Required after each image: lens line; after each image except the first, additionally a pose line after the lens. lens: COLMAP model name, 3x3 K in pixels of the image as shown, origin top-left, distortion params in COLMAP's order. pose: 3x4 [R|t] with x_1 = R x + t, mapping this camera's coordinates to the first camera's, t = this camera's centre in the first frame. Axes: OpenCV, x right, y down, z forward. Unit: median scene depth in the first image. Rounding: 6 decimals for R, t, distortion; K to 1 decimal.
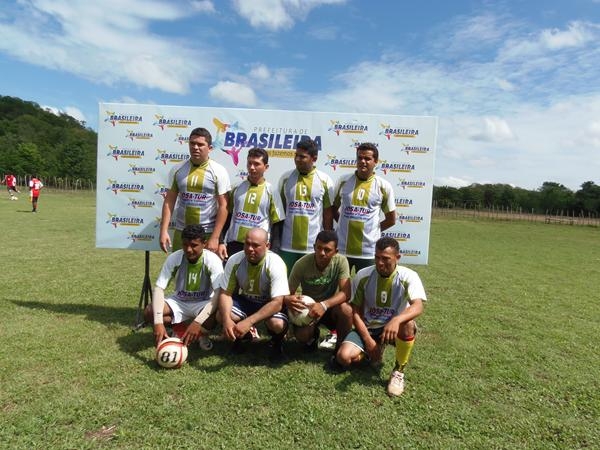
lens RADIAL K [[507.6, 0, 318.9], [0, 507.6, 234.6], [0, 0, 1]] dist [-0.009993, -0.017843]
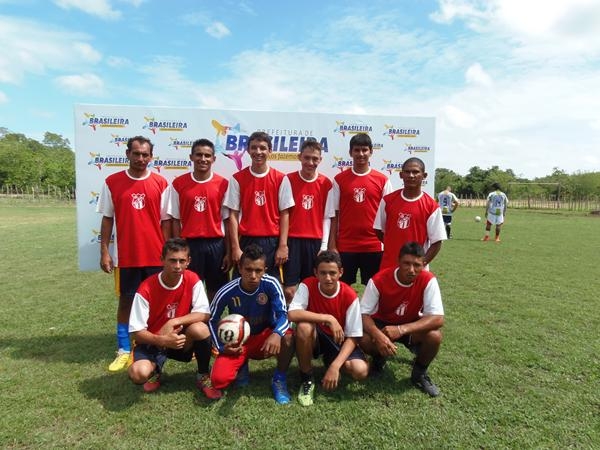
lens RADIAL K [[517.0, 0, 301.7], [0, 517.0, 226.2], [0, 0, 1]] dist [0.002256, -0.009304]
pose [[0.966331, -0.063295, 0.249395, -0.296128], [0.062002, 0.997991, 0.013045, -0.040191], [-0.249719, 0.002857, 0.968314, 0.054283]]
